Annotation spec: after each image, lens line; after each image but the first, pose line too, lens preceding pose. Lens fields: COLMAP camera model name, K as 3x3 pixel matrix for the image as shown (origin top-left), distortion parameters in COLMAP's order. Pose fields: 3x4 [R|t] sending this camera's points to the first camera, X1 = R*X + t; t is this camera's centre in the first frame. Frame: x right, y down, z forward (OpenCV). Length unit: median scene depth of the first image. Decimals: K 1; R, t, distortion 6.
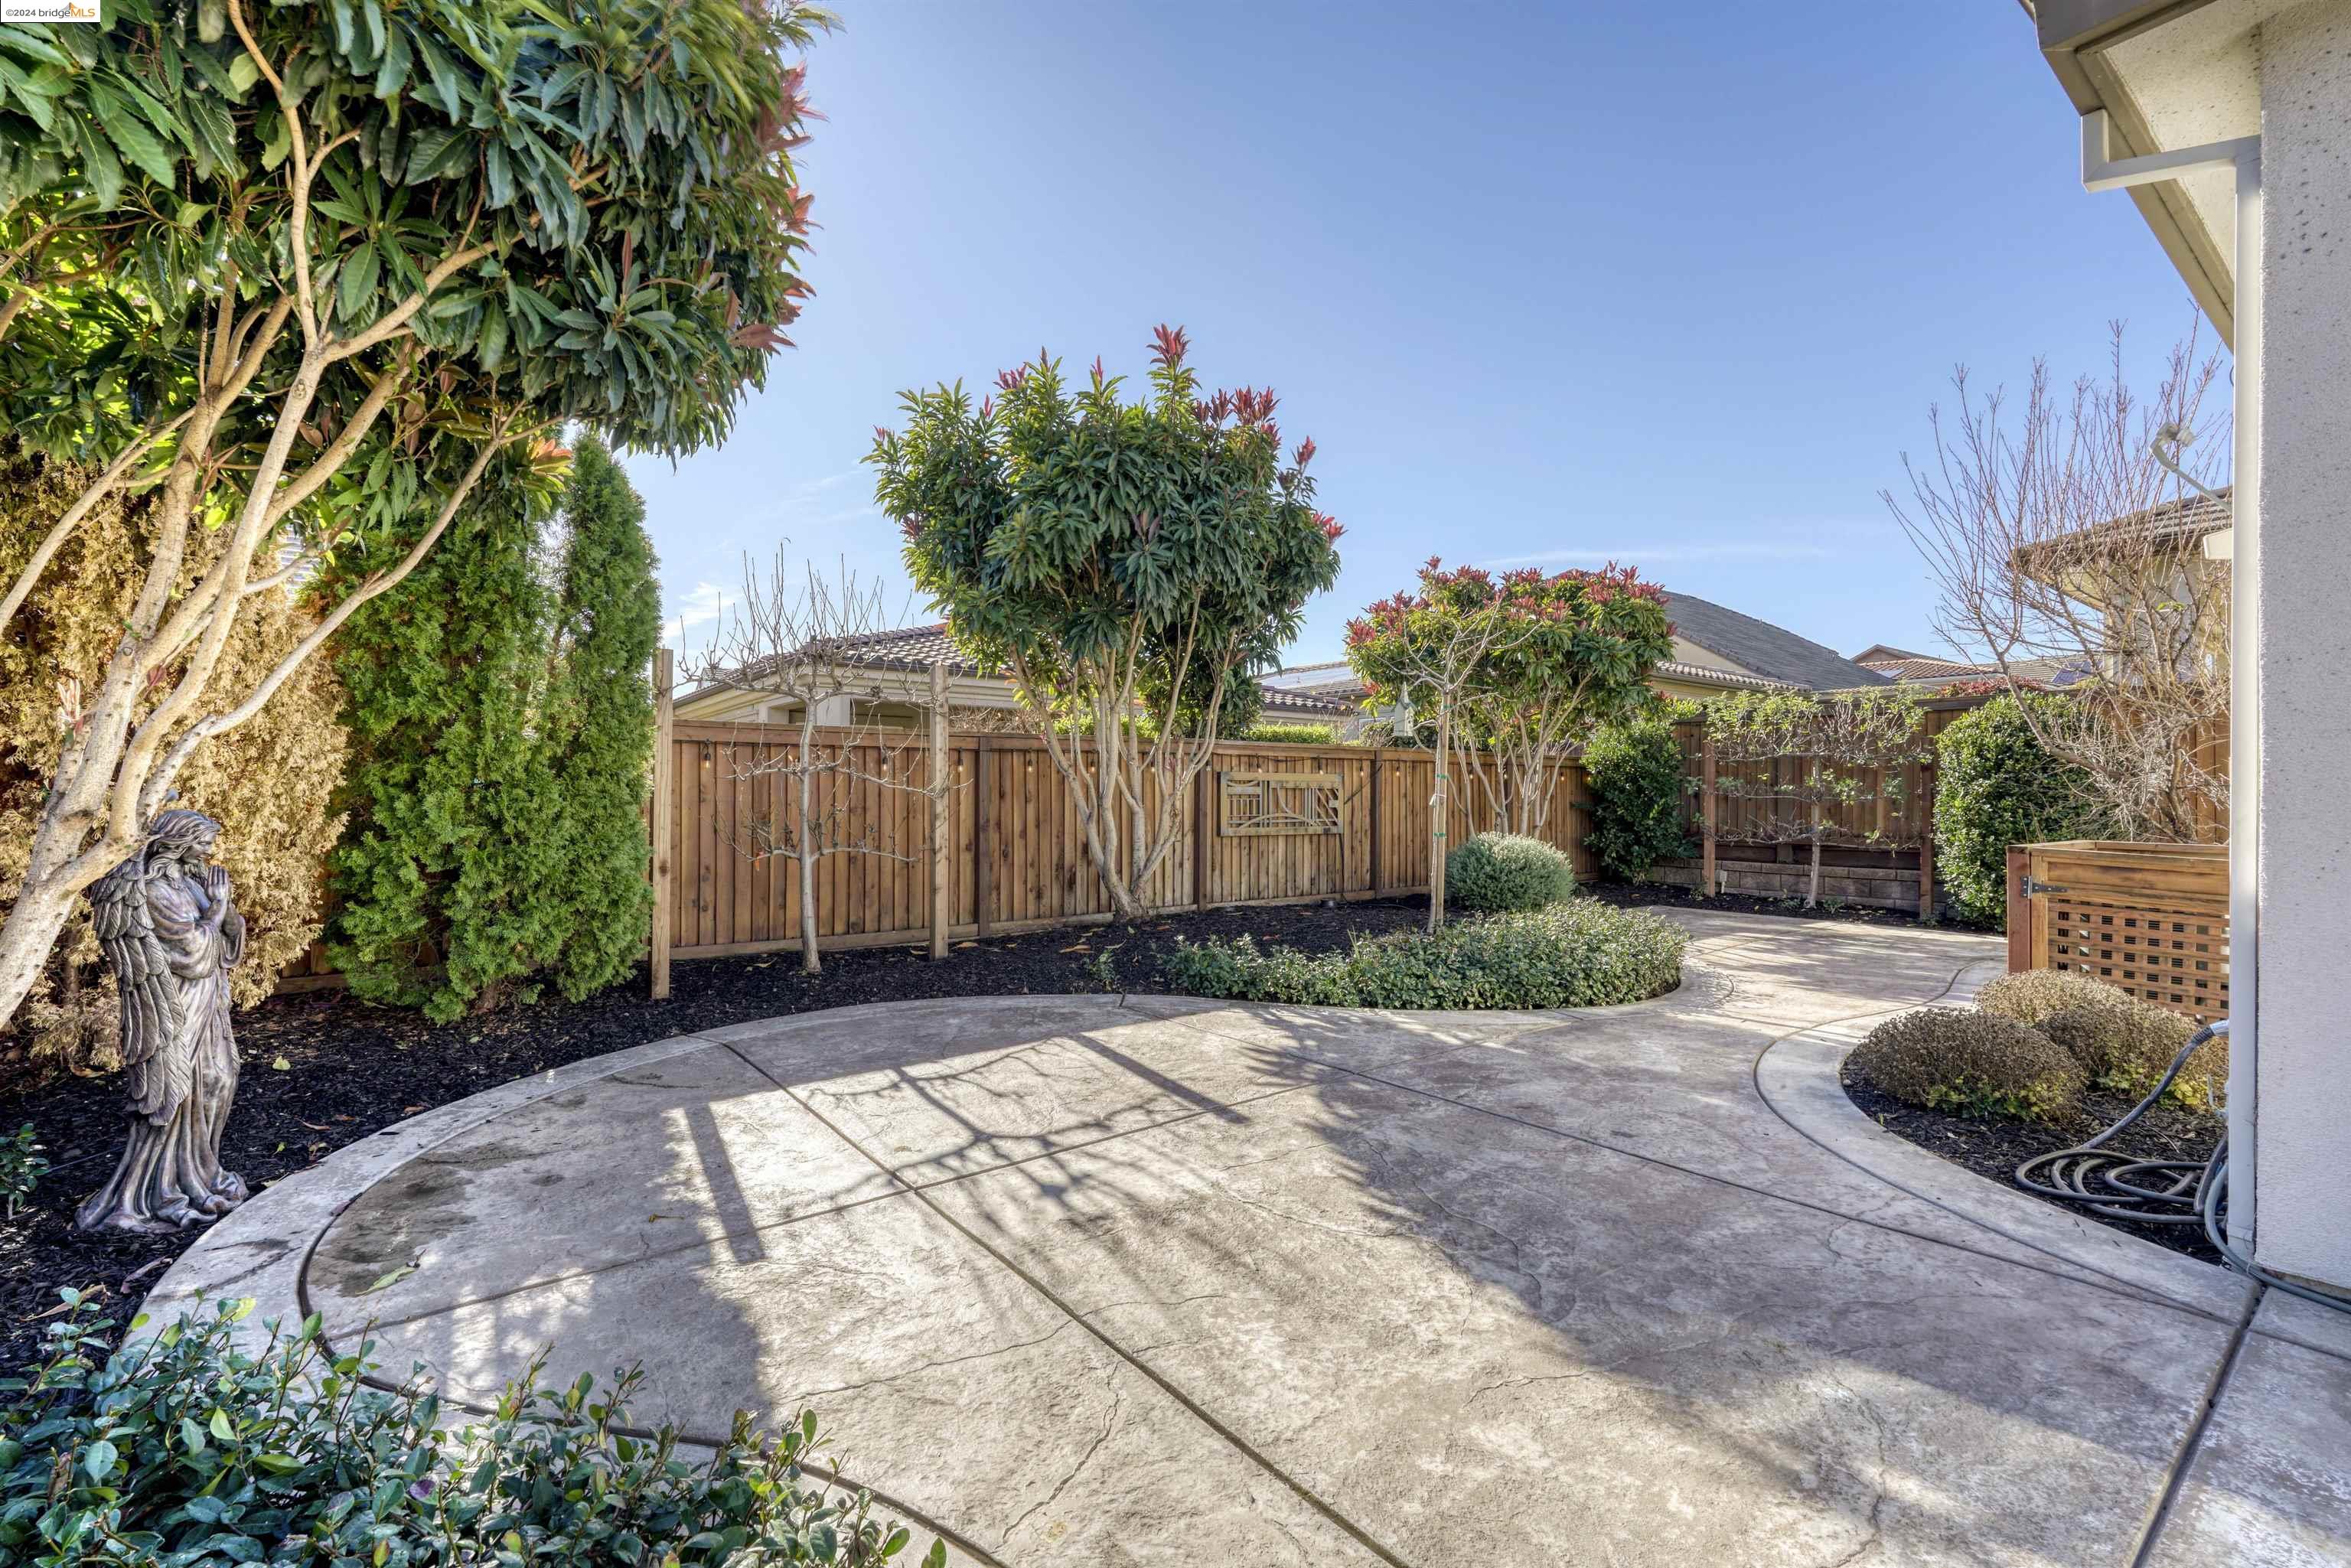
lens RADIAL K [[1032.5, 0, 1165.3], [0, 1032.5, 788.6], [0, 0, 1]] dist [-0.013492, 0.003258]
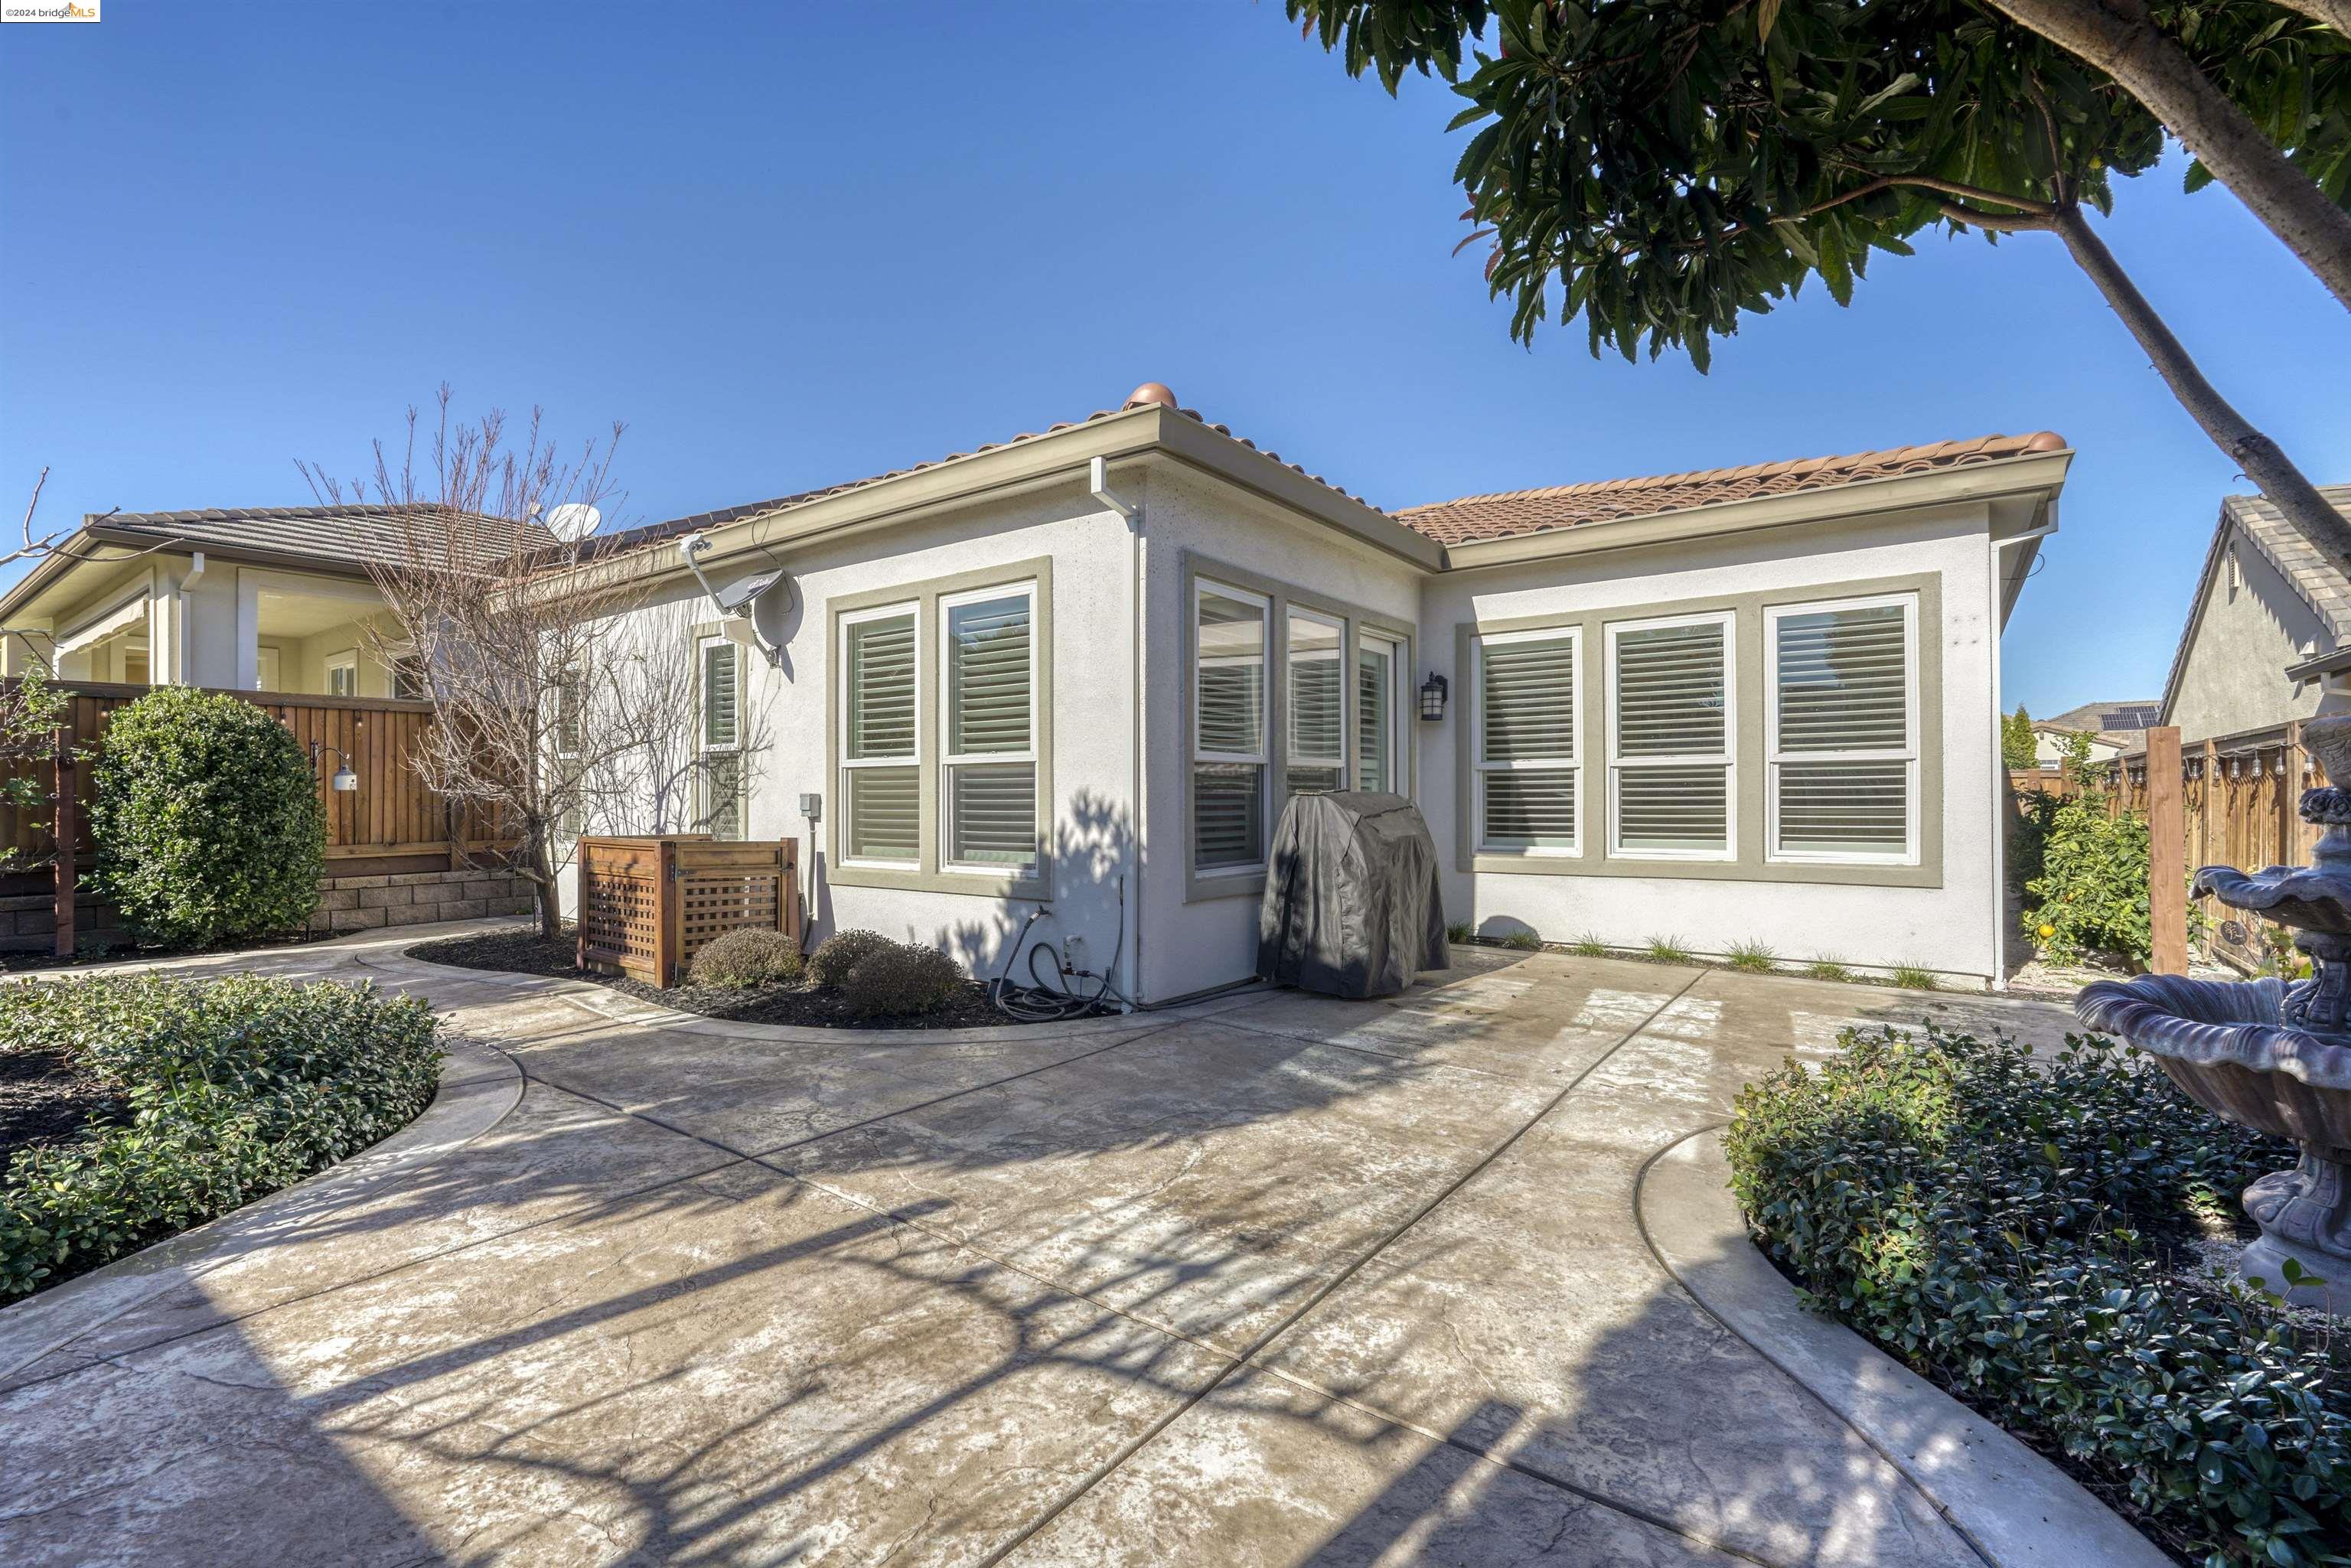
lens RADIAL K [[1032.5, 0, 1178.9], [0, 1032.5, 781.9], [0, 0, 1]] dist [-0.013492, 0.003258]
pose [[-0.287206, 0.006671, 0.957845, -0.499990], [-0.003121, 0.999964, -0.007900, -0.007960], [-0.957864, -0.005259, -0.287175, 0.673364]]
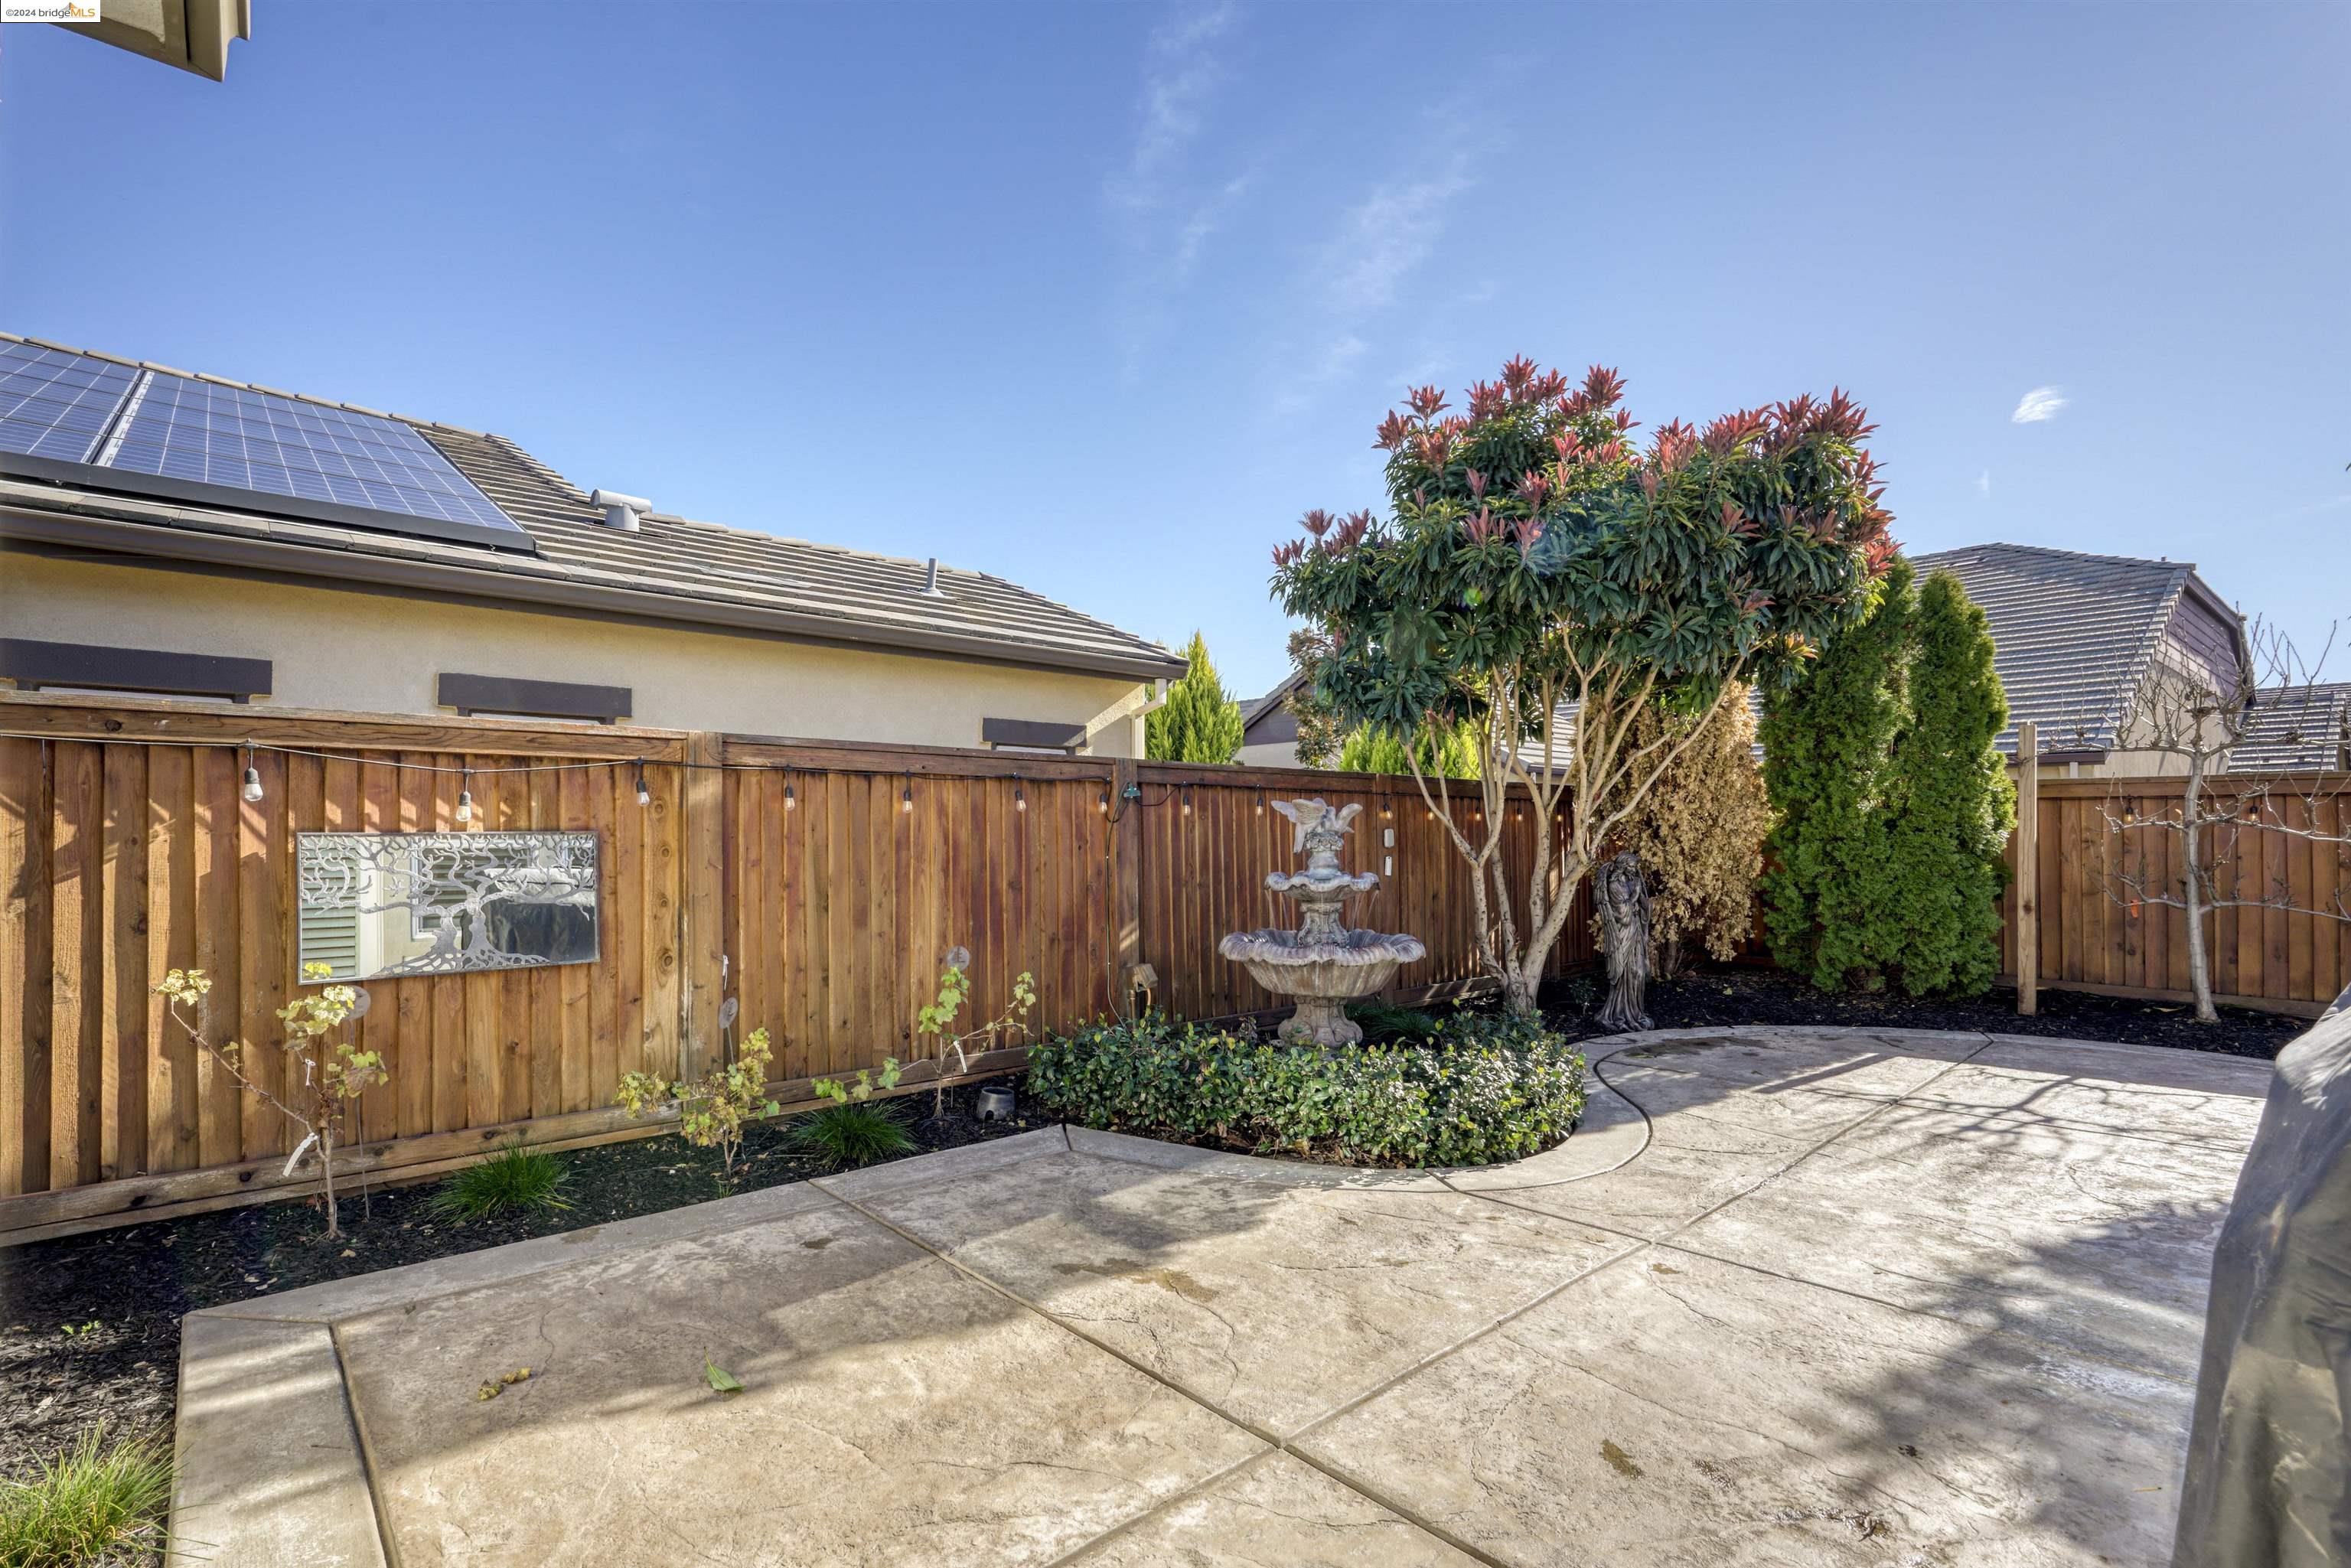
lens RADIAL K [[1074.4, 0, 1120.8], [0, 1074.4, 808.7], [0, 0, 1]] dist [-0.021320, 0.000163]
pose [[0.067053, -0.023820, -0.997465, 0.684156], [0.000518, 0.999716, -0.023839, -0.009323], [0.997749, 0.001081, 0.067047, -0.146300]]
